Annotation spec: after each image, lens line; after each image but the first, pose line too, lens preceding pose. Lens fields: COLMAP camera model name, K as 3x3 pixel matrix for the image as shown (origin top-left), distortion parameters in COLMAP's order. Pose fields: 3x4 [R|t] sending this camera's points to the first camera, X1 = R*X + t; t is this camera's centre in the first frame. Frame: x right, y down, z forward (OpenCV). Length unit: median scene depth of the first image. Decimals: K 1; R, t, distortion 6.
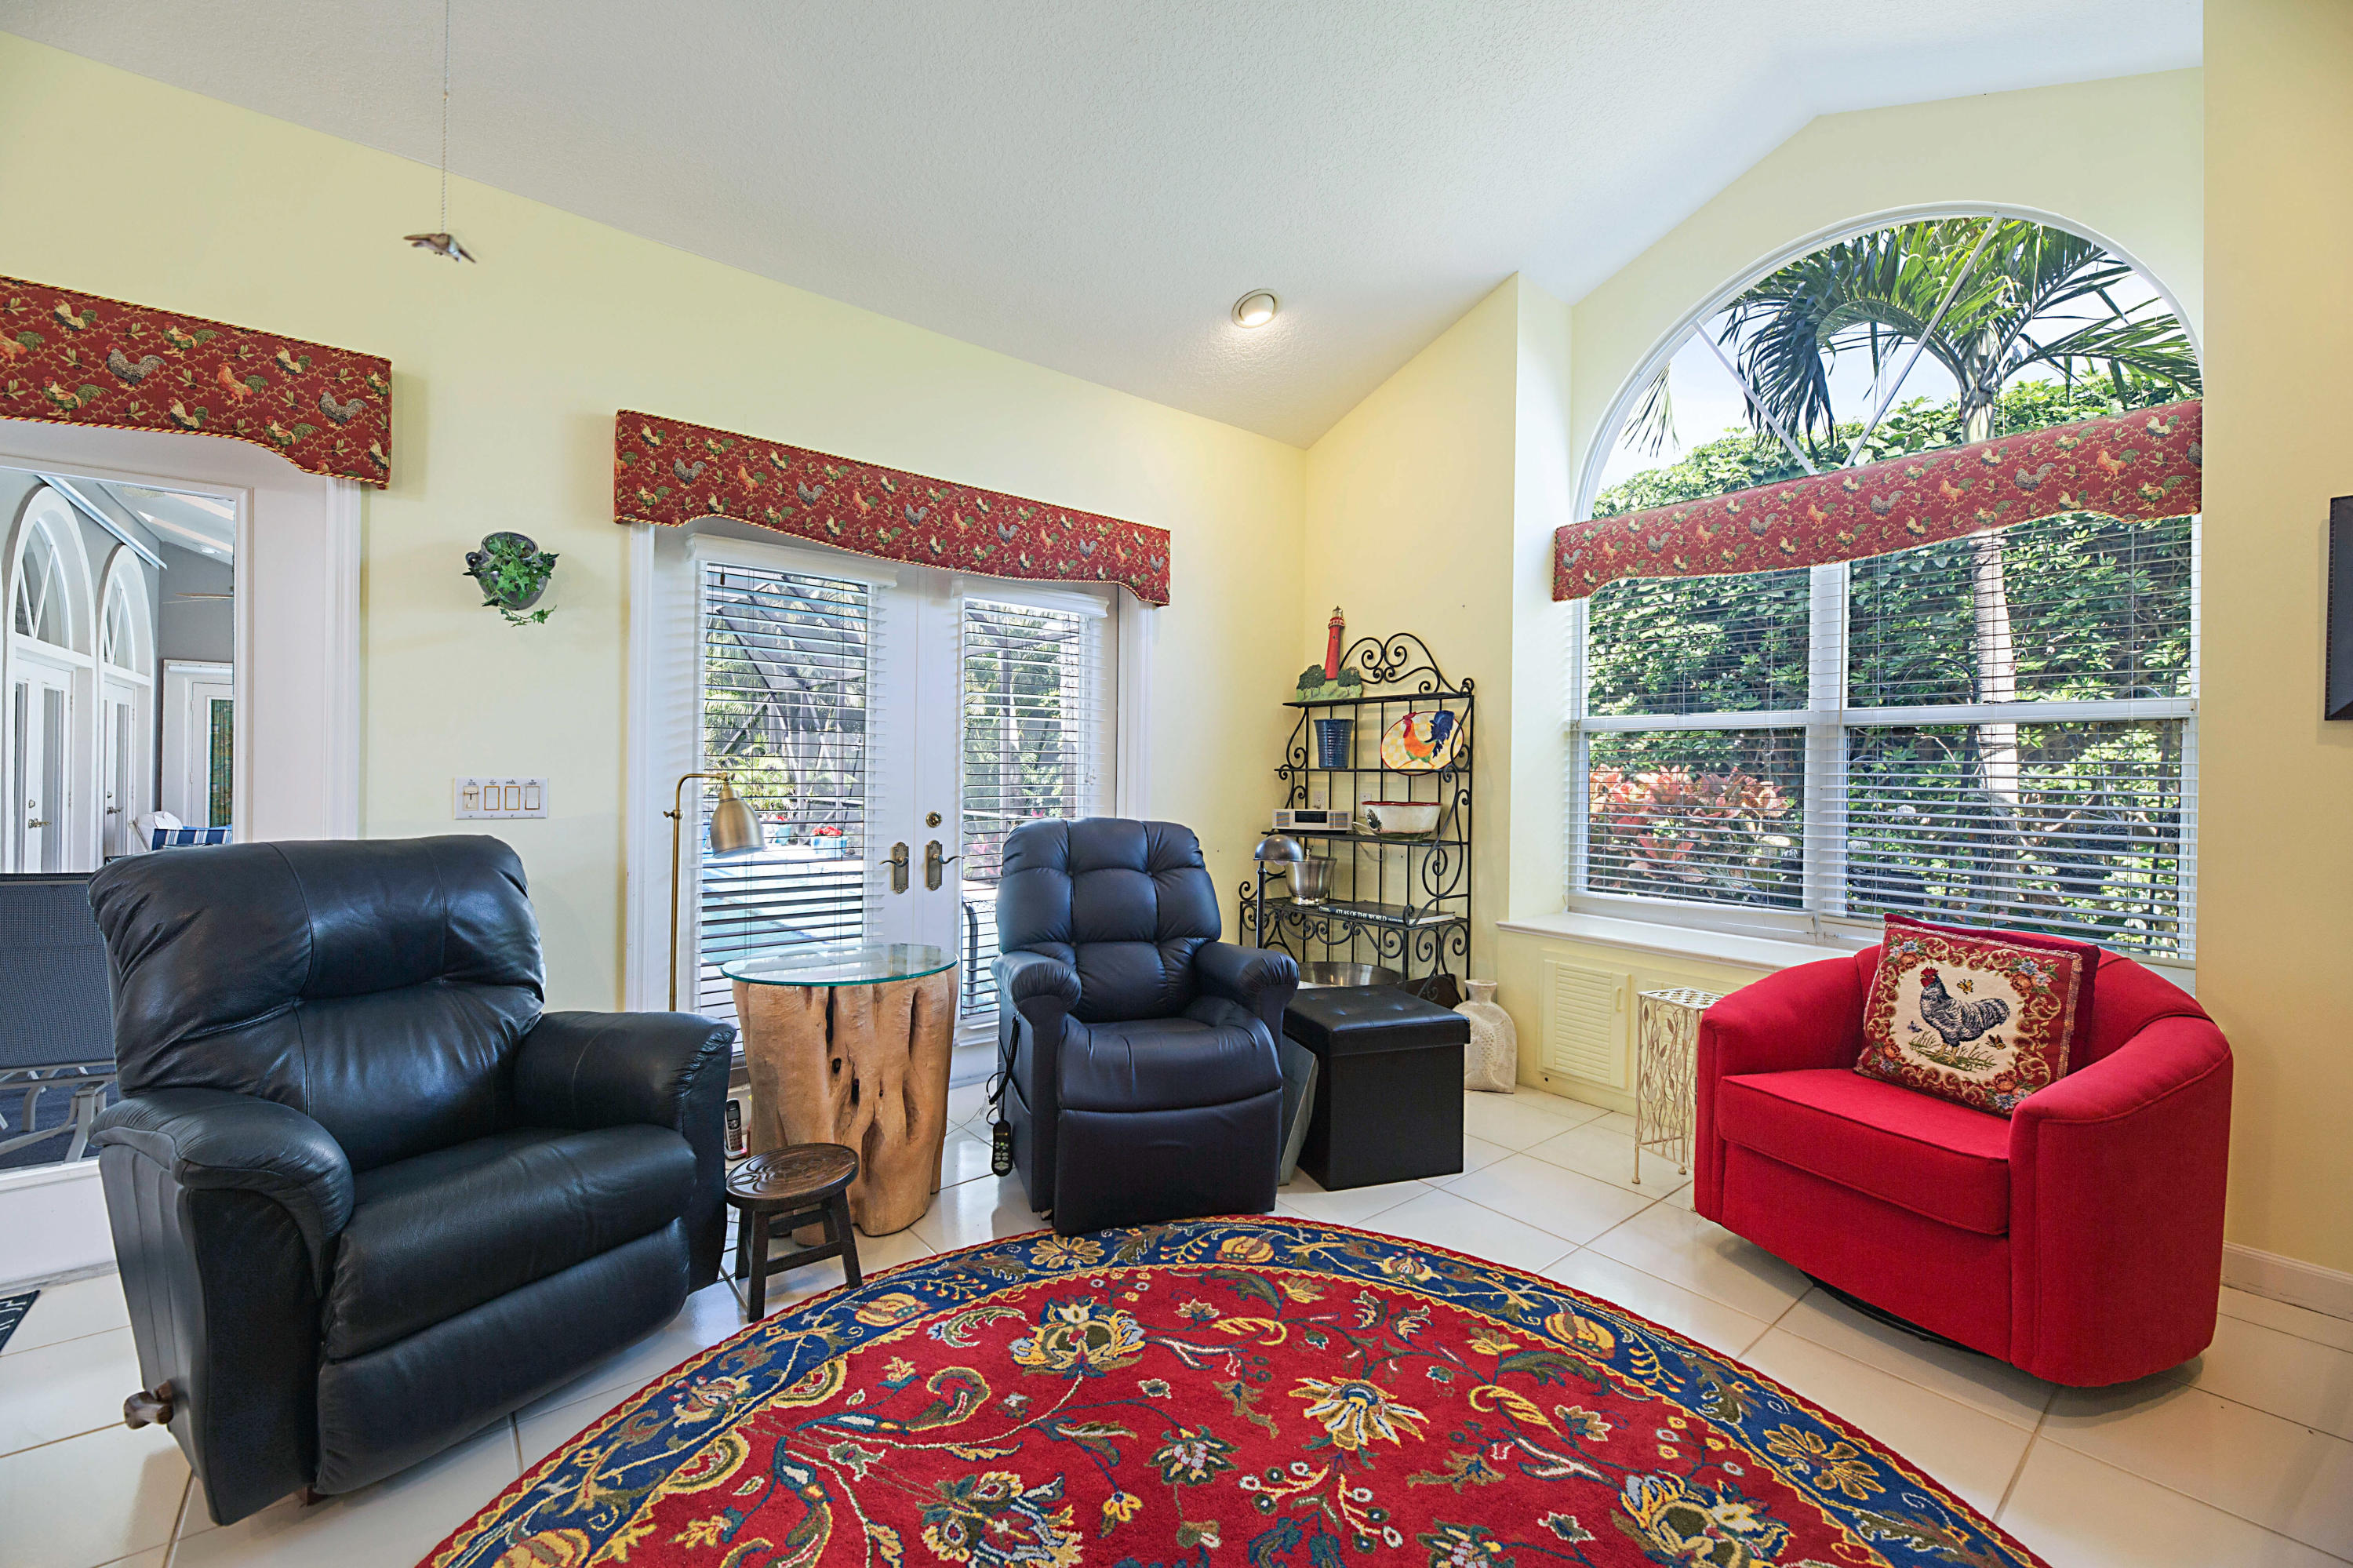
lens RADIAL K [[943.5, 0, 1170.9], [0, 943.5, 774.9], [0, 0, 1]] dist [-0.002794, -0.002370]
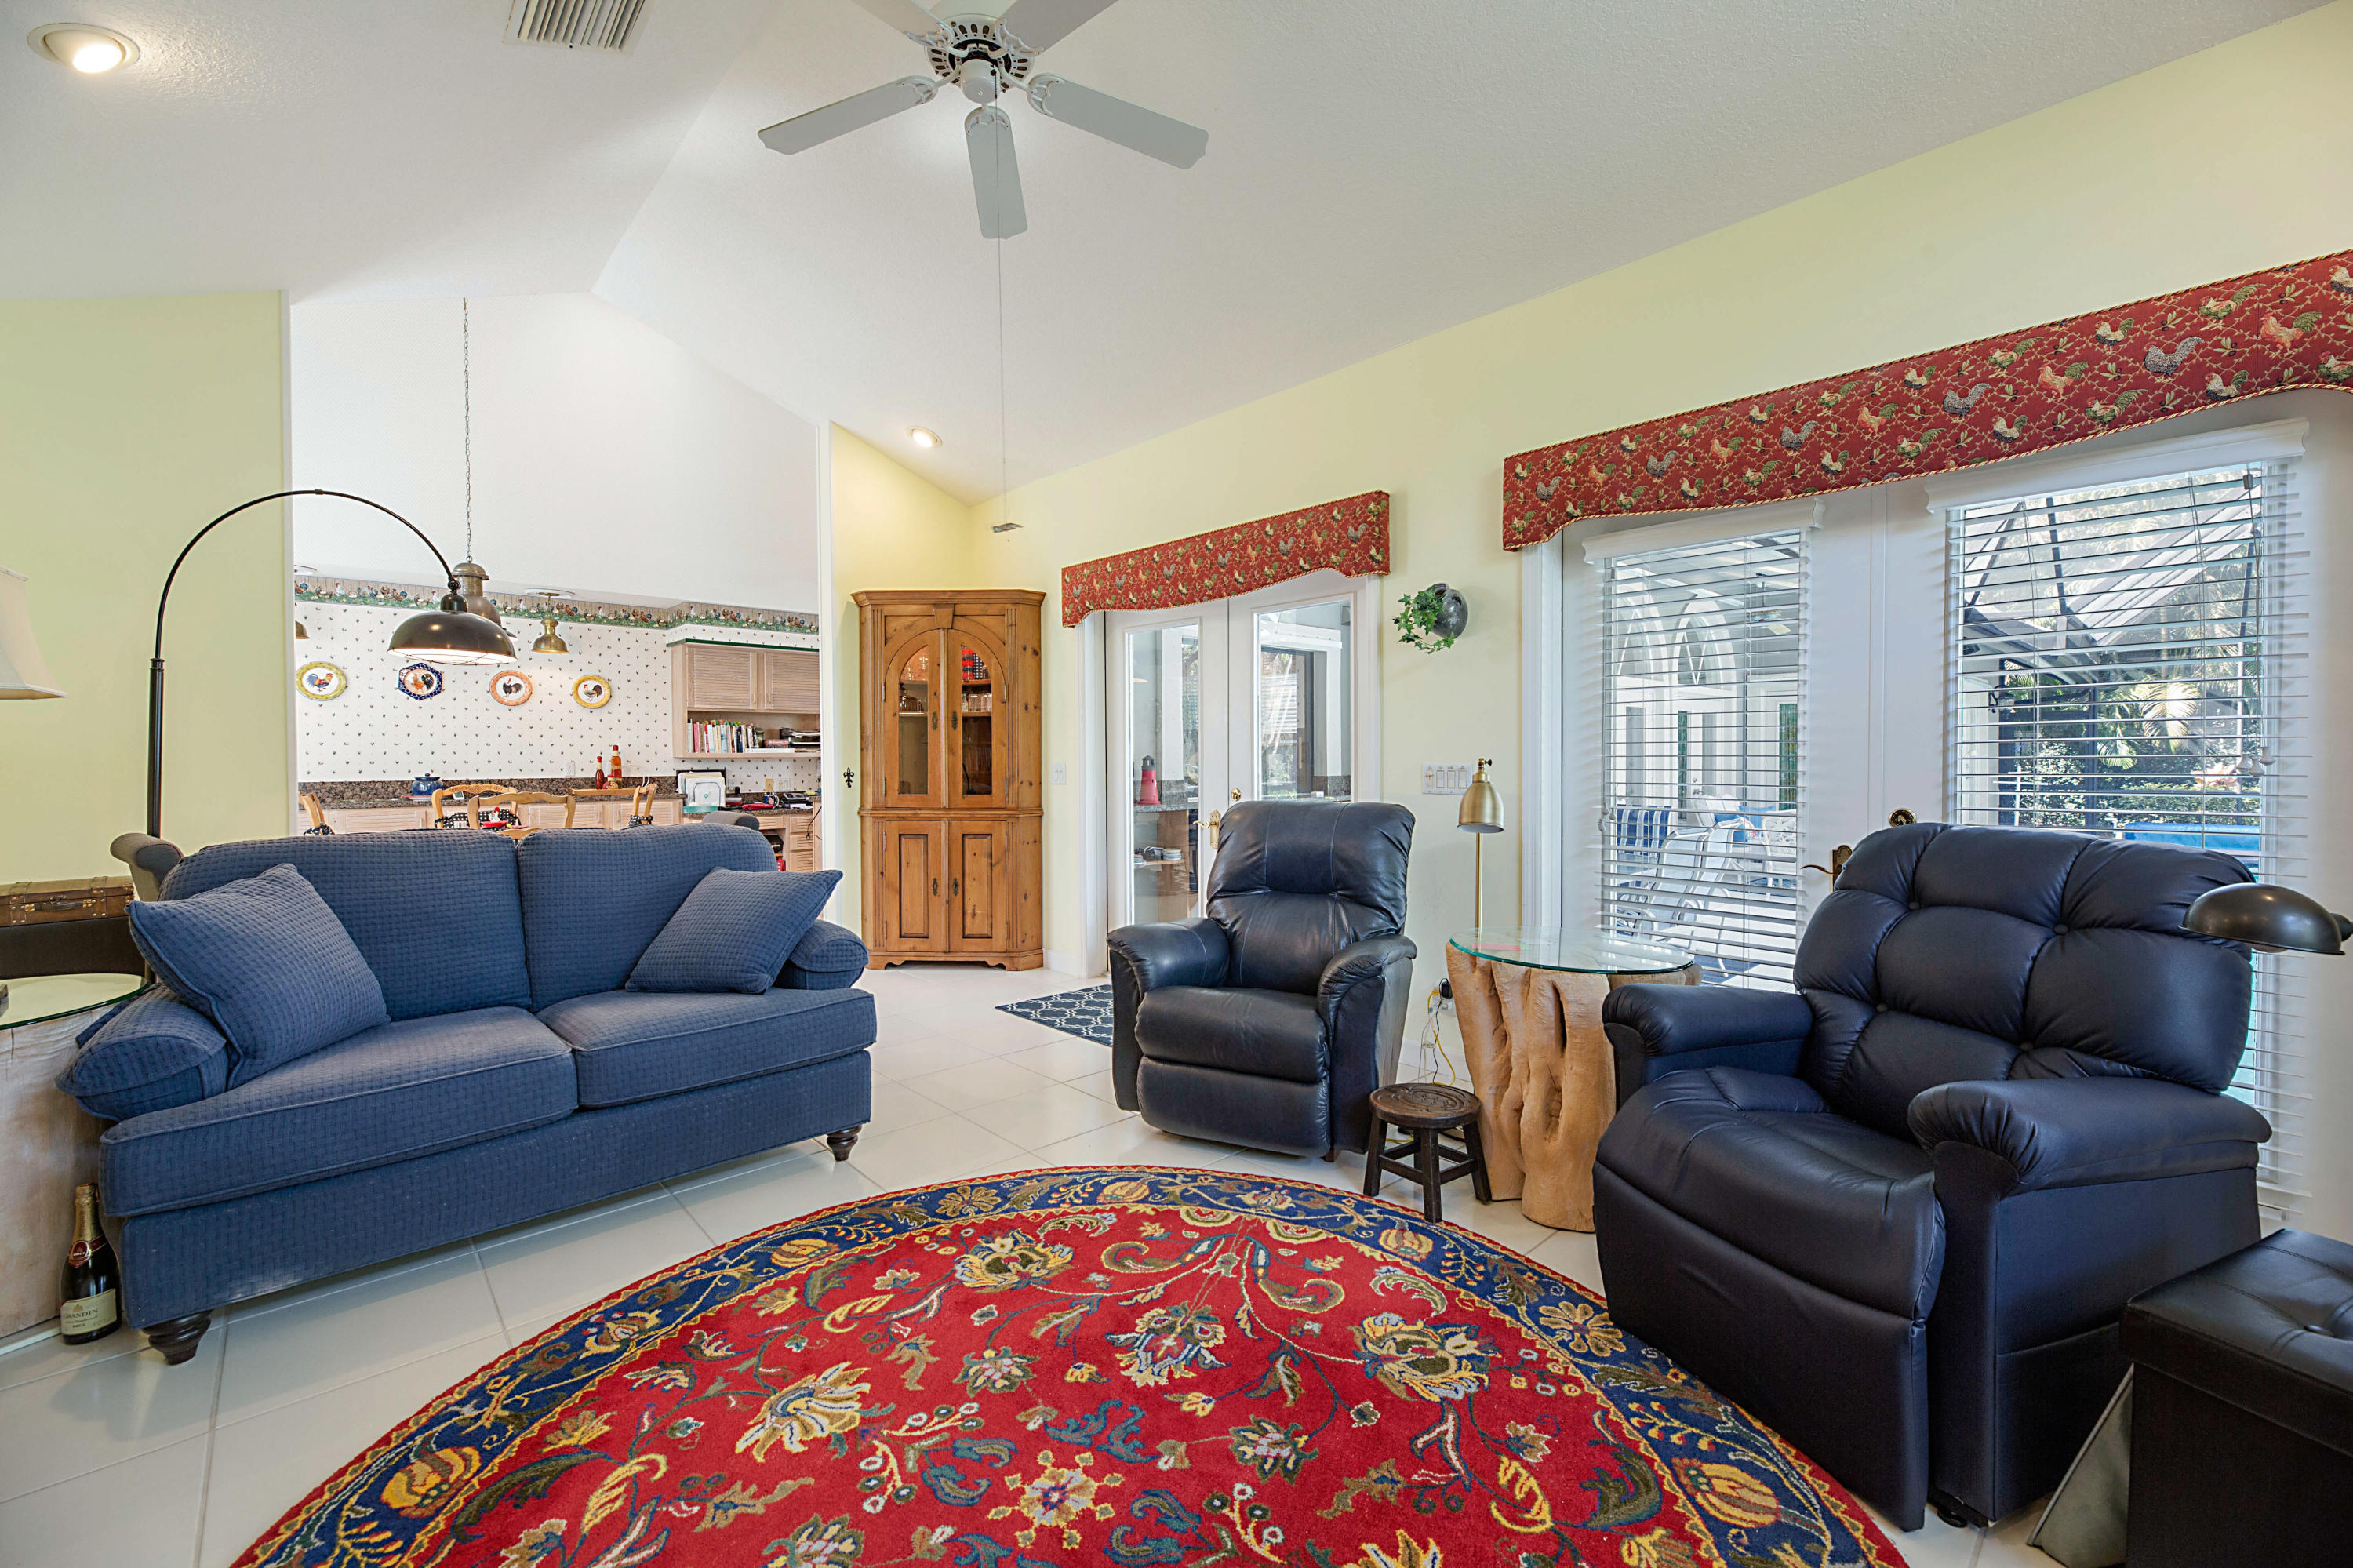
lens RADIAL K [[943.5, 0, 1175.0], [0, 943.5, 773.7], [0, 0, 1]] dist [-0.002794, -0.002370]
pose [[0.065349, 0.005862, -0.997845, 0.737908], [0.001250, 0.999981, 0.005956, 0.009712], [0.997862, -0.001637, 0.065340, 0.619987]]
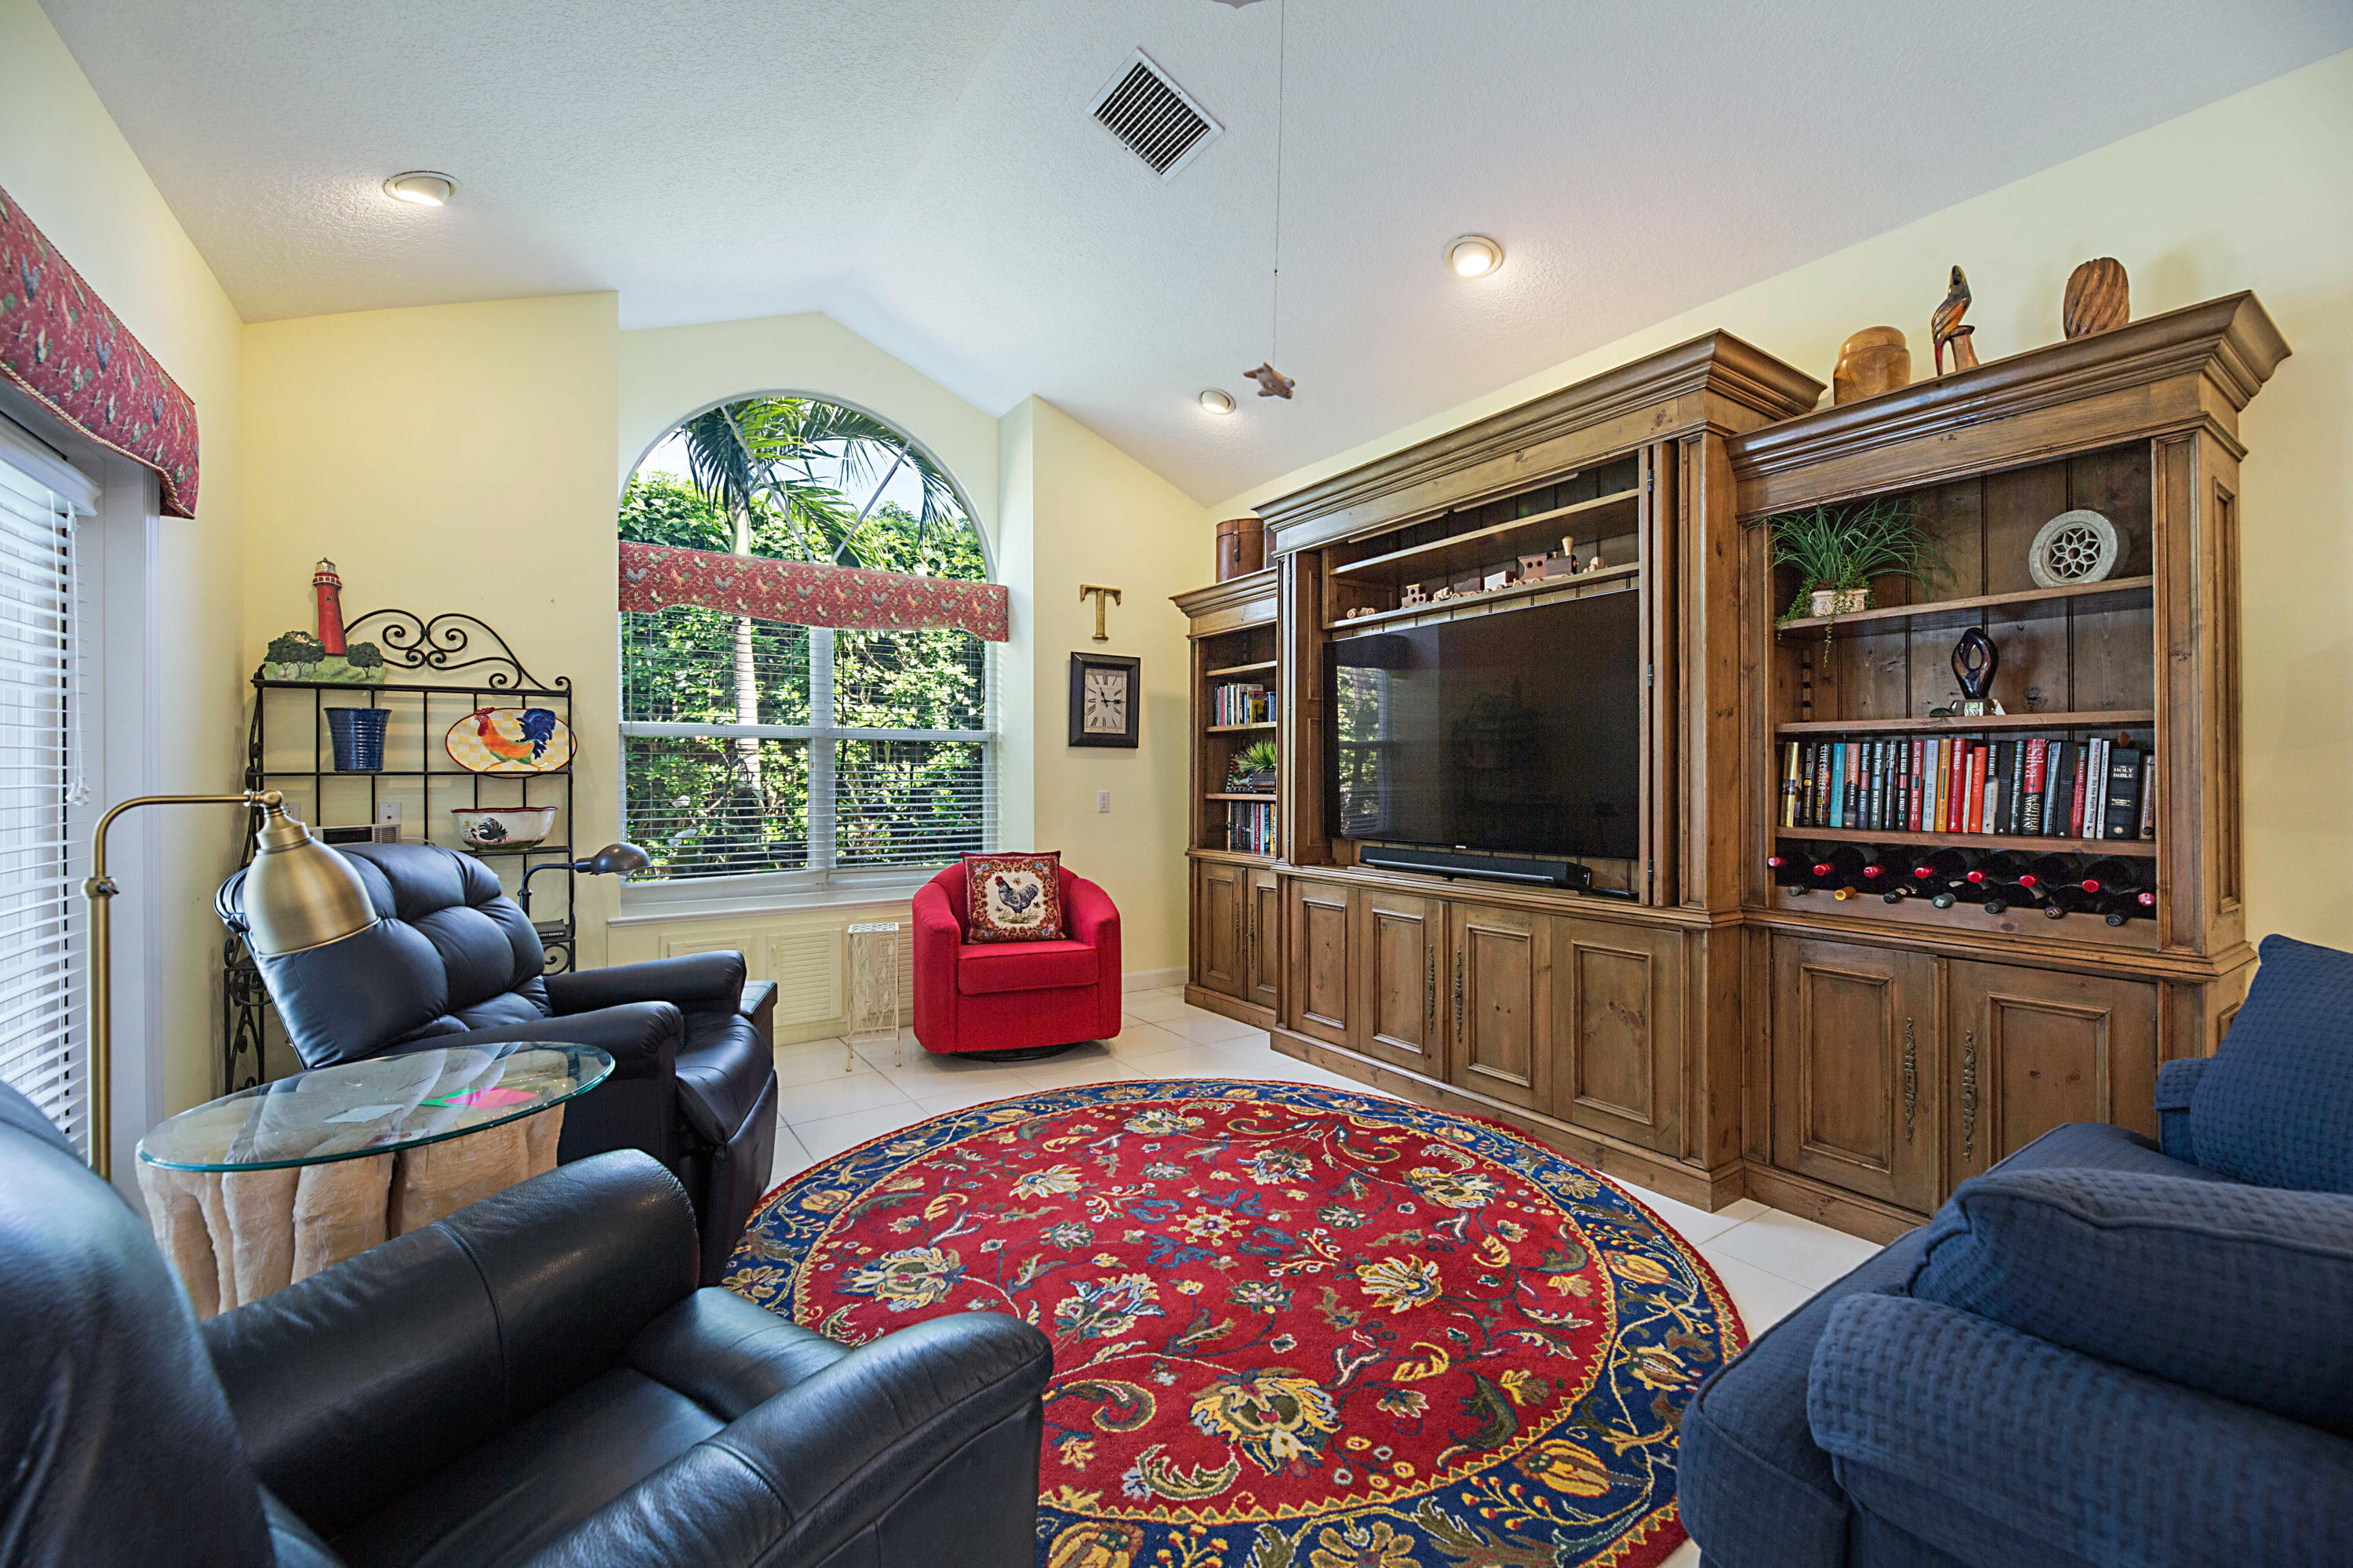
lens RADIAL K [[943.5, 0, 1173.8], [0, 943.5, 777.4], [0, 0, 1]] dist [-0.002794, -0.002370]
pose [[0.092436, -0.015800, 0.995593, -1.059092], [0.010478, 0.999834, 0.014894, -0.013160], [-0.995663, 0.009055, 0.092586, 0.511518]]
